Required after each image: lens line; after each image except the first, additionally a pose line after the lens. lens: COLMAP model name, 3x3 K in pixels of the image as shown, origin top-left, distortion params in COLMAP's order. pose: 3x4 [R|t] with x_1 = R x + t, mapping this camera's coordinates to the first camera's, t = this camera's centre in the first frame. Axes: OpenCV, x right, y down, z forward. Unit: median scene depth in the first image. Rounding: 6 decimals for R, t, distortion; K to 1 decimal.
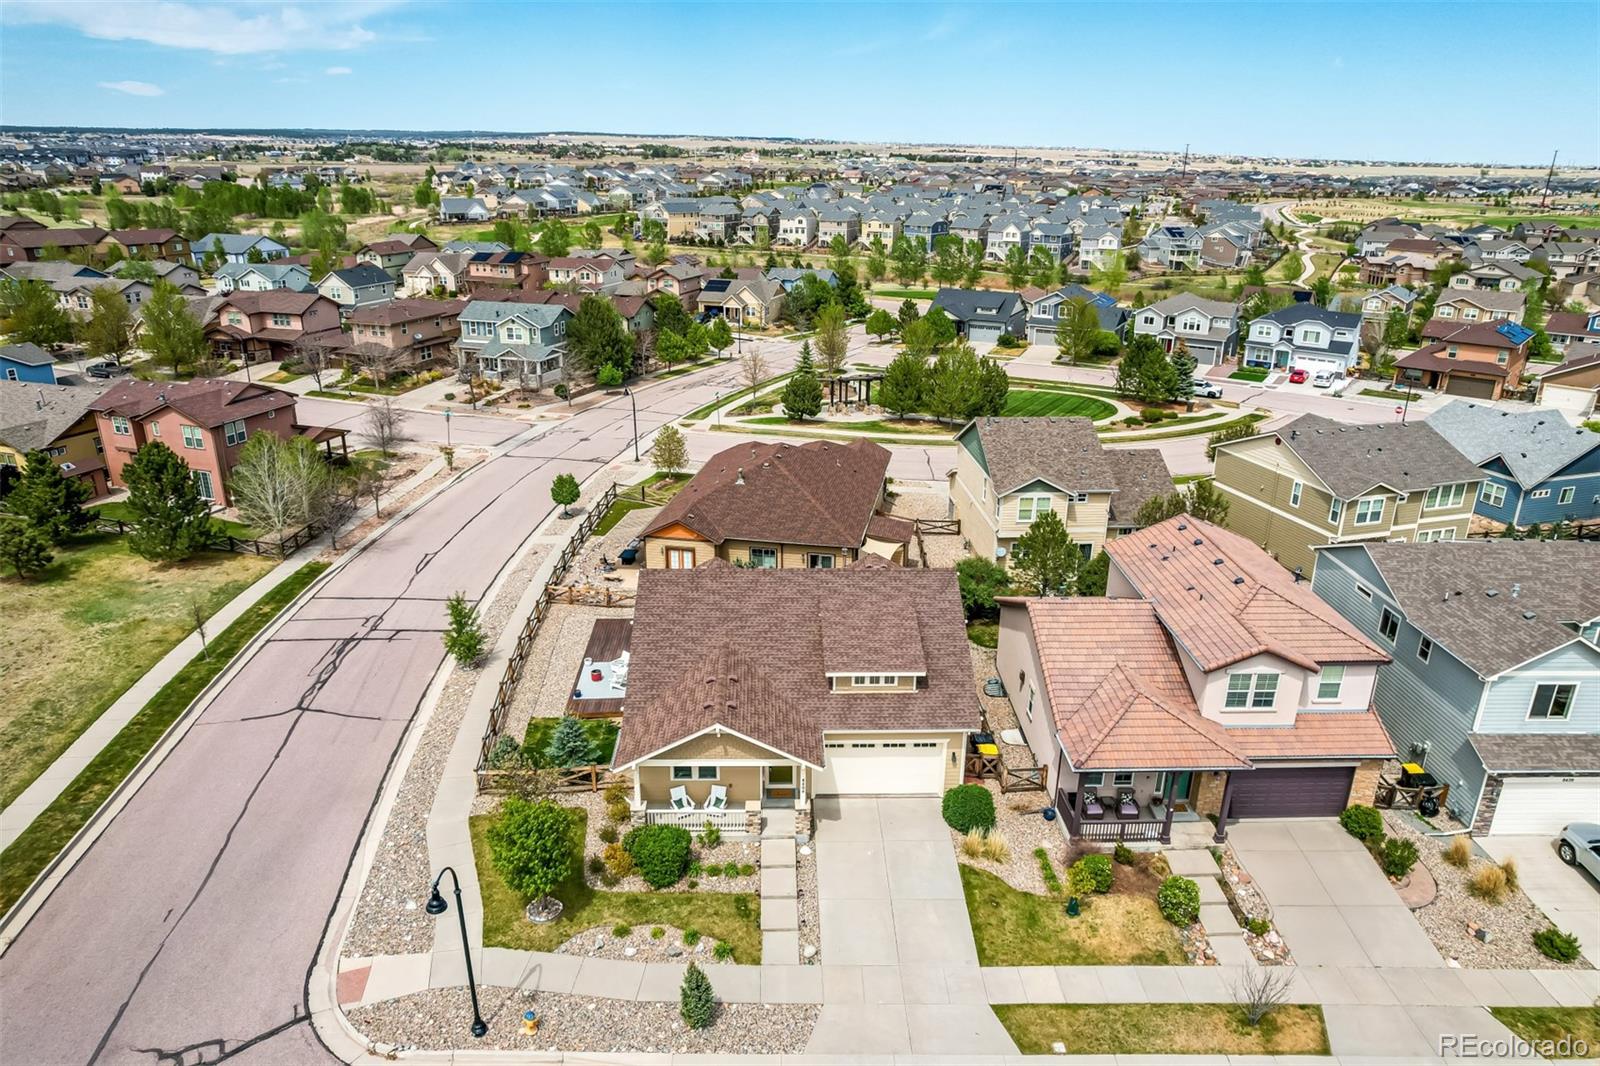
lens RADIAL K [[1024.5, 0, 803.4], [0, 1024.5, 526.2], [0, 0, 1]] dist [-0.079372, 0.072540]
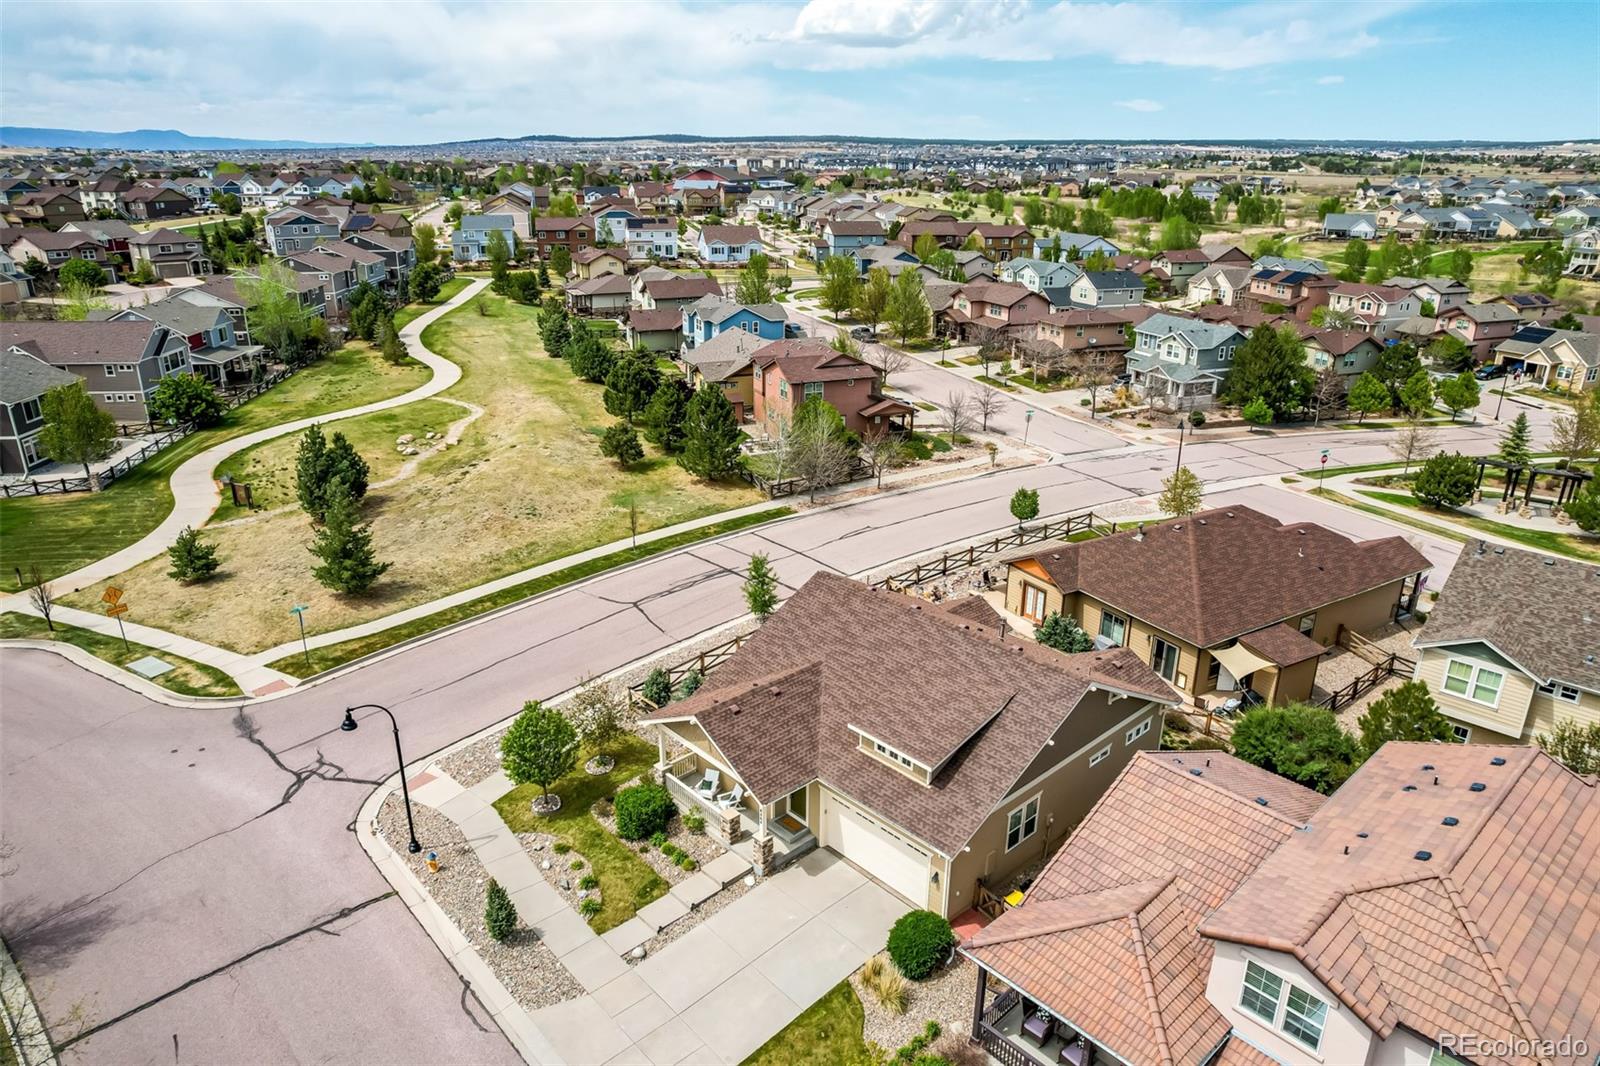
lens RADIAL K [[1024.5, 0, 803.4], [0, 1024.5, 526.2], [0, 0, 1]] dist [-0.079372, 0.072540]
pose [[0.659567, 0.251598, -0.708286, 0.193450], [-0.258033, 0.960840, 0.101026, -0.035301], [0.705968, 0.116128, 0.698659, 0.097665]]
